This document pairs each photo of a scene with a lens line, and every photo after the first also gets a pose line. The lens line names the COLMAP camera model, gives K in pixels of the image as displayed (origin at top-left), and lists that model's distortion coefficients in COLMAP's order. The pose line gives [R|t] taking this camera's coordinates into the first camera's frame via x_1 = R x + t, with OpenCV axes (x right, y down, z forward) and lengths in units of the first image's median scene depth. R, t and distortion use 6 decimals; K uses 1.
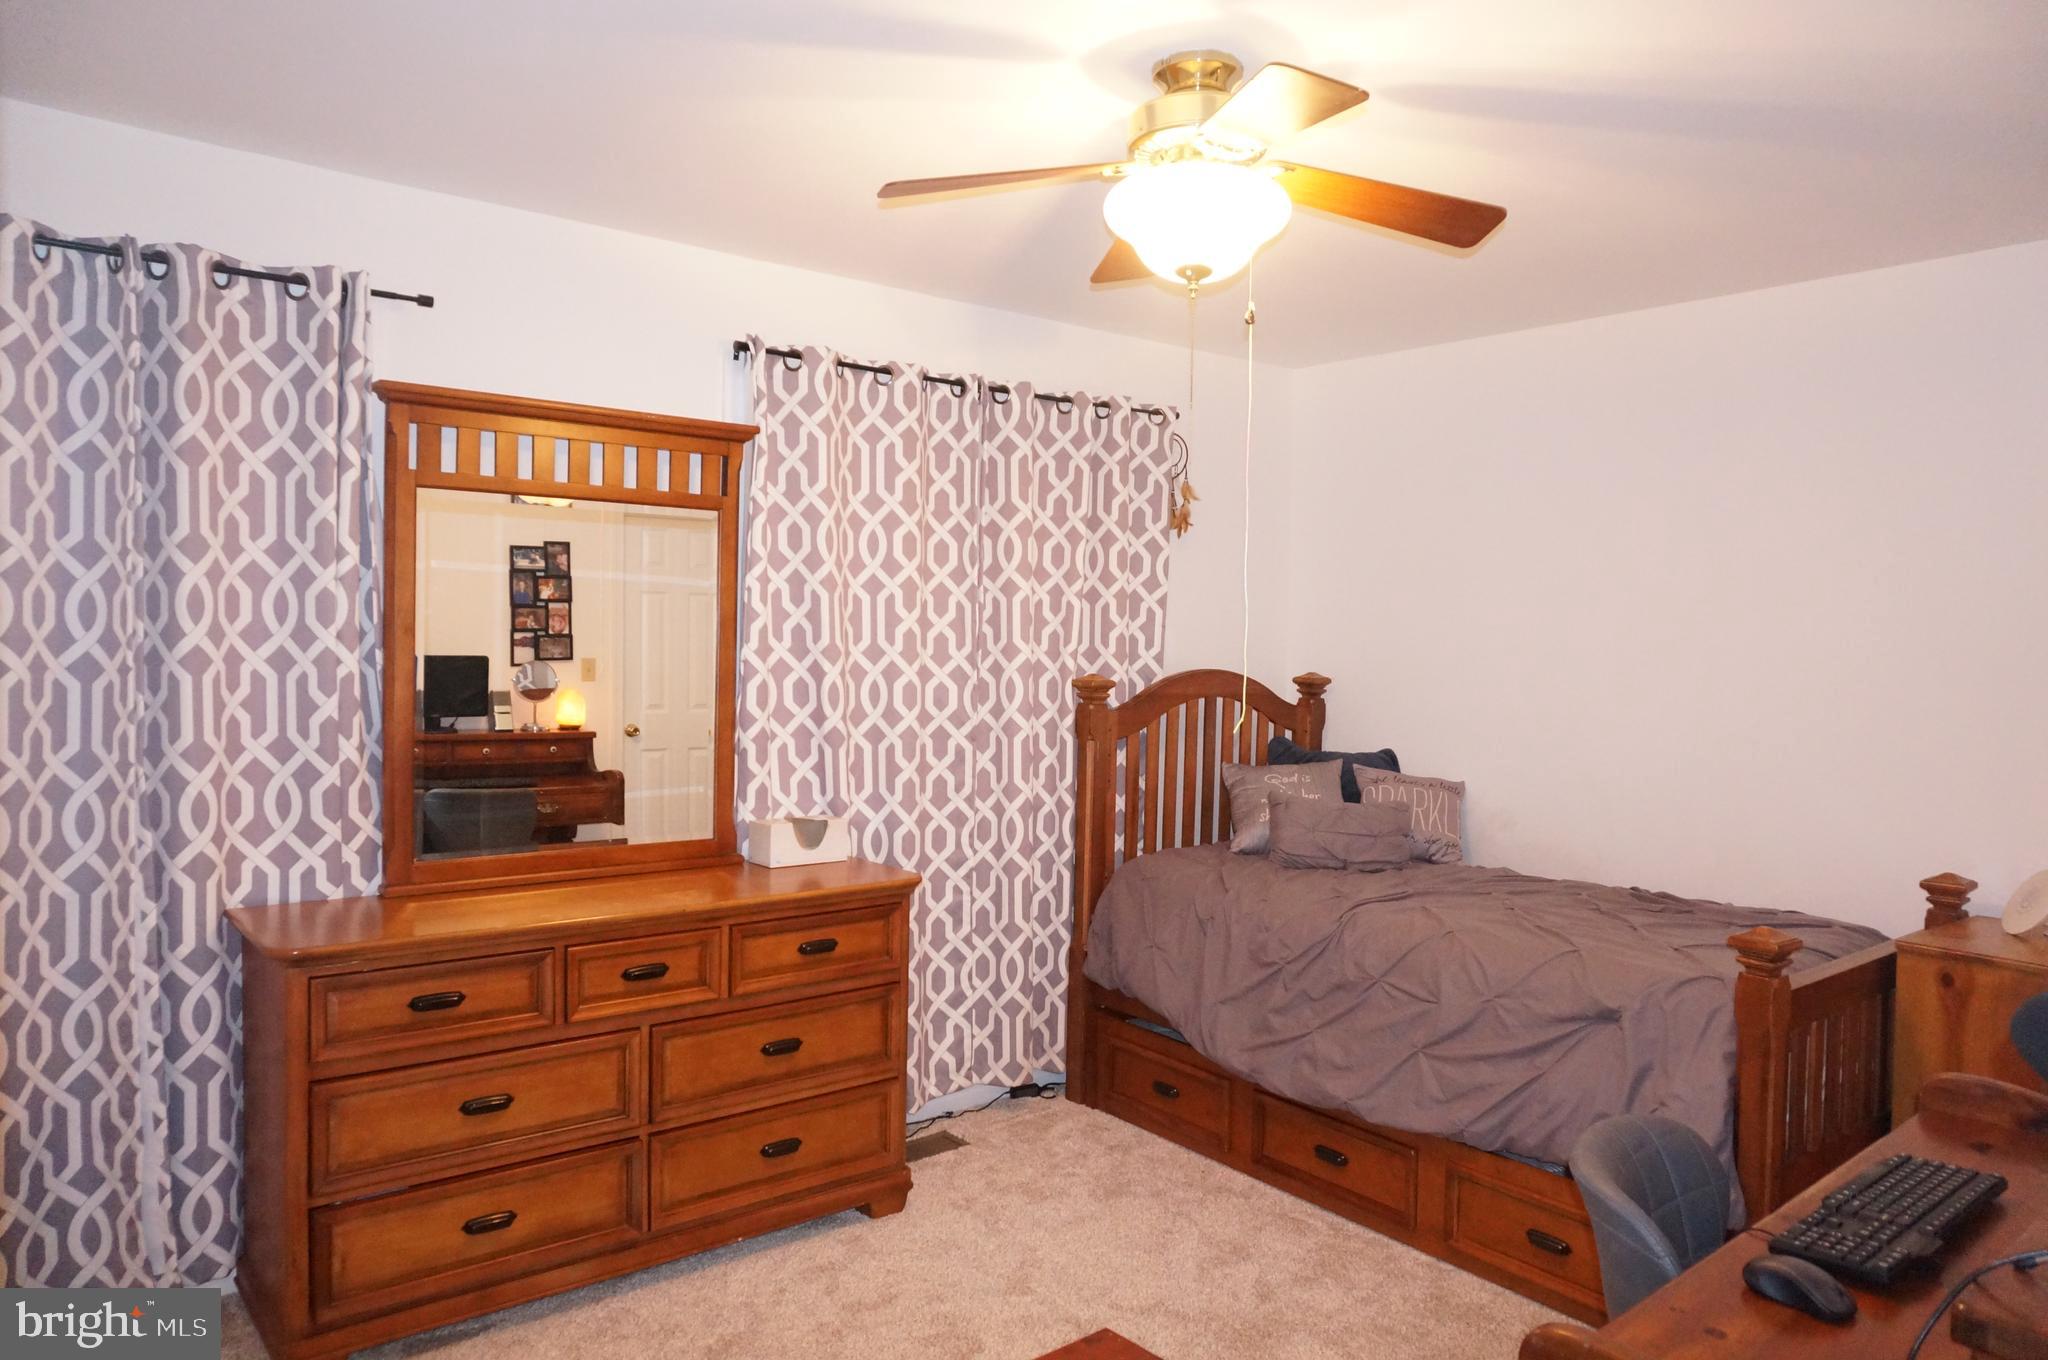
lens RADIAL K [[1361.3, 0, 1024.3], [0, 1361.3, 685.1], [0, 0, 1]] dist [-0.045897, 0.026659]
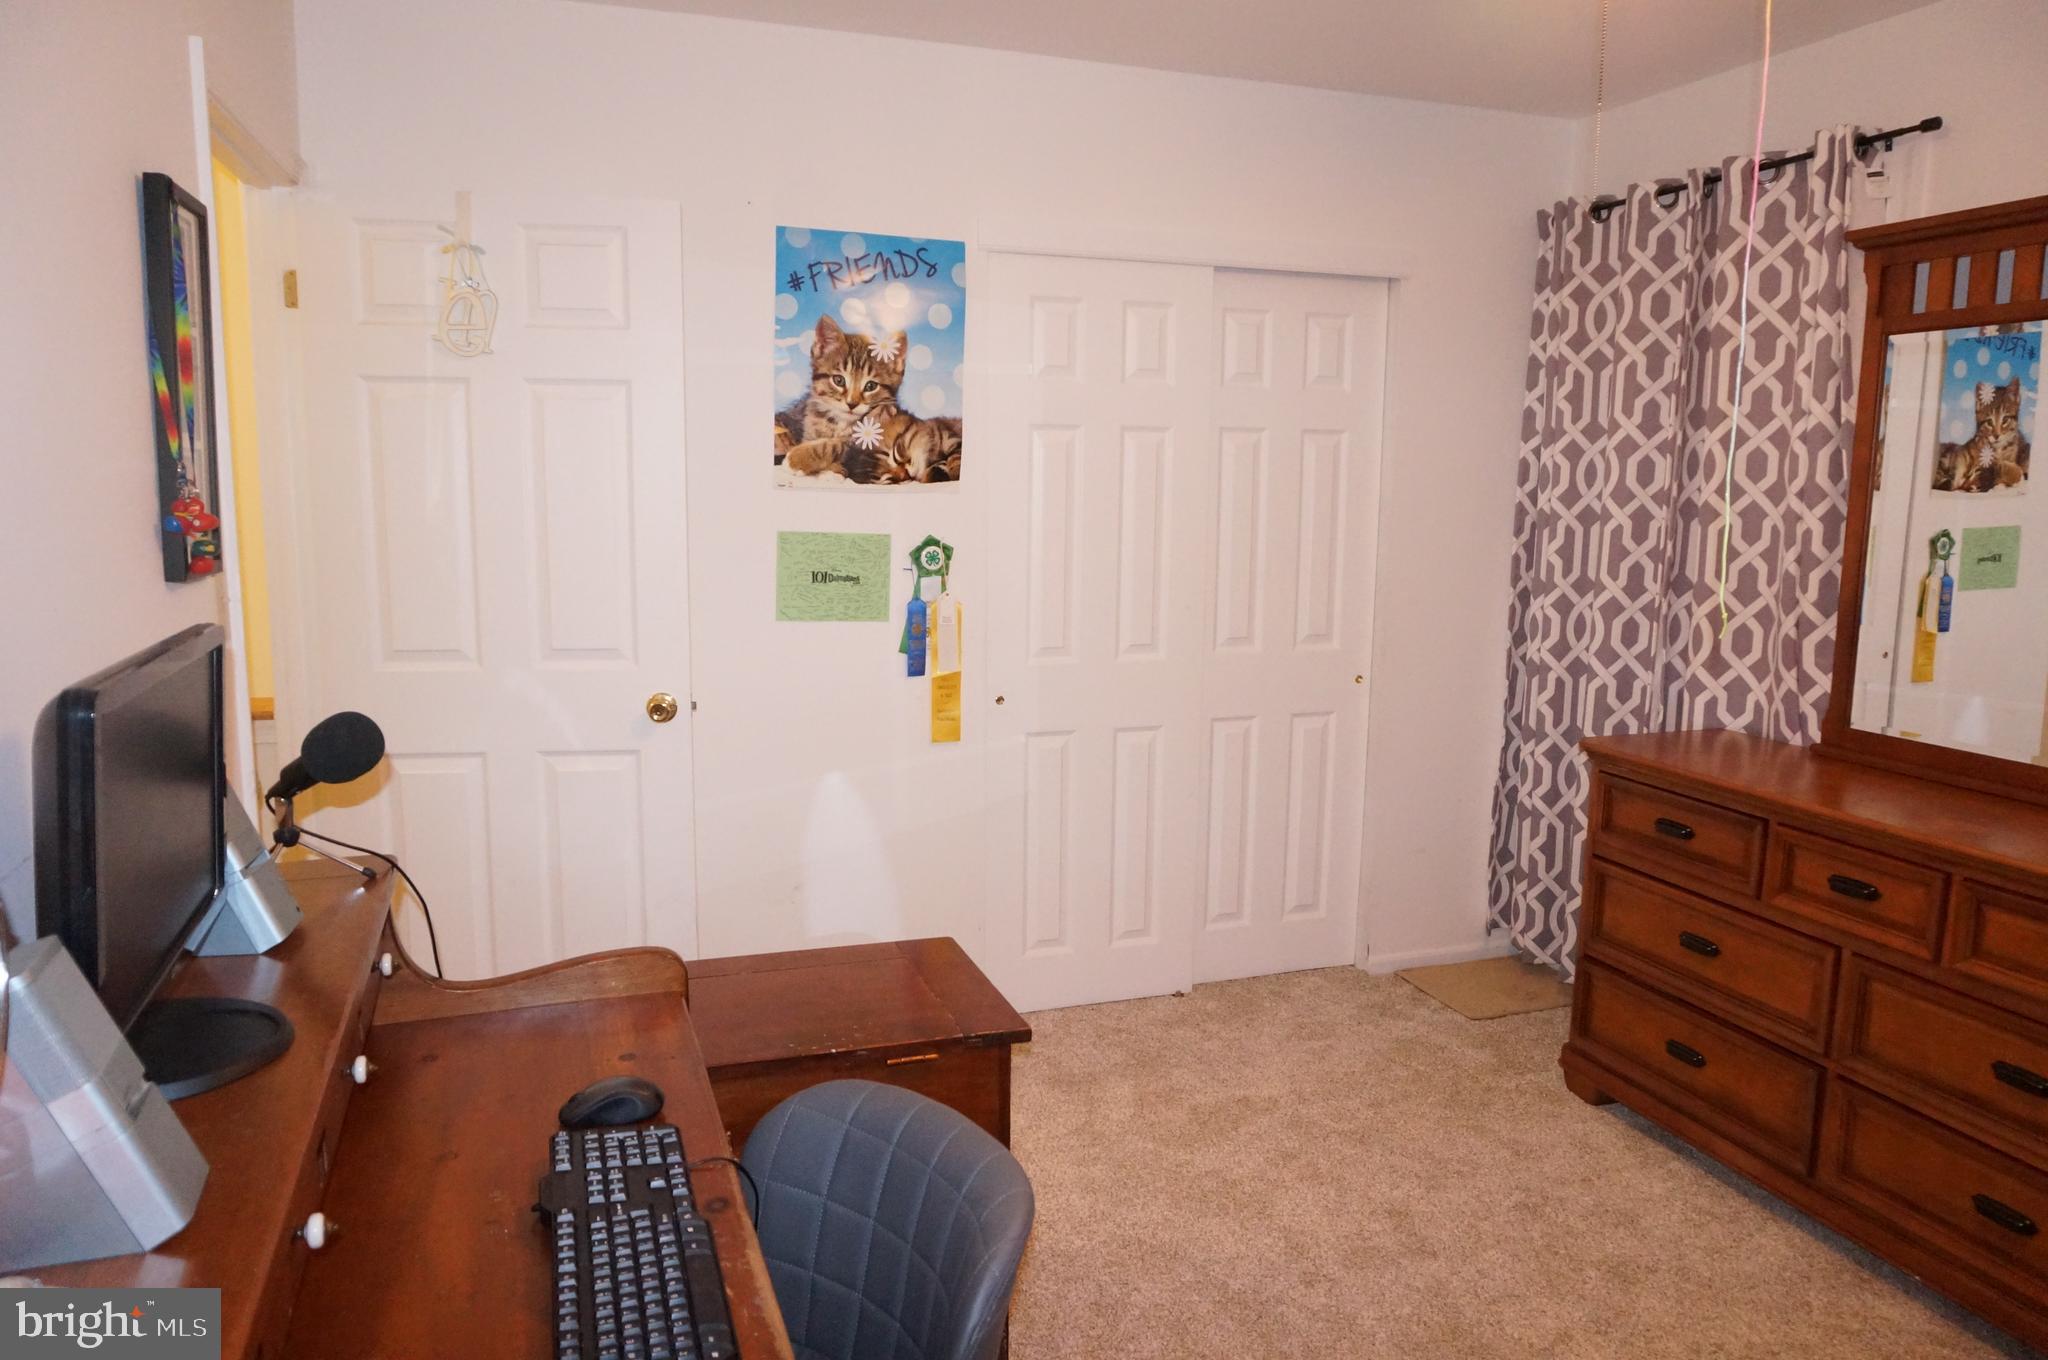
lens RADIAL K [[1361.3, 0, 1024.2], [0, 1361.3, 685.2], [0, 0, 1]] dist [-0.045897, 0.026659]
pose [[-0.354478, 0.128929, -0.926133, 0.707035], [-0.035386, 0.987889, 0.151070, -0.027007], [0.934395, 0.086323, -0.345623, 0.827731]]
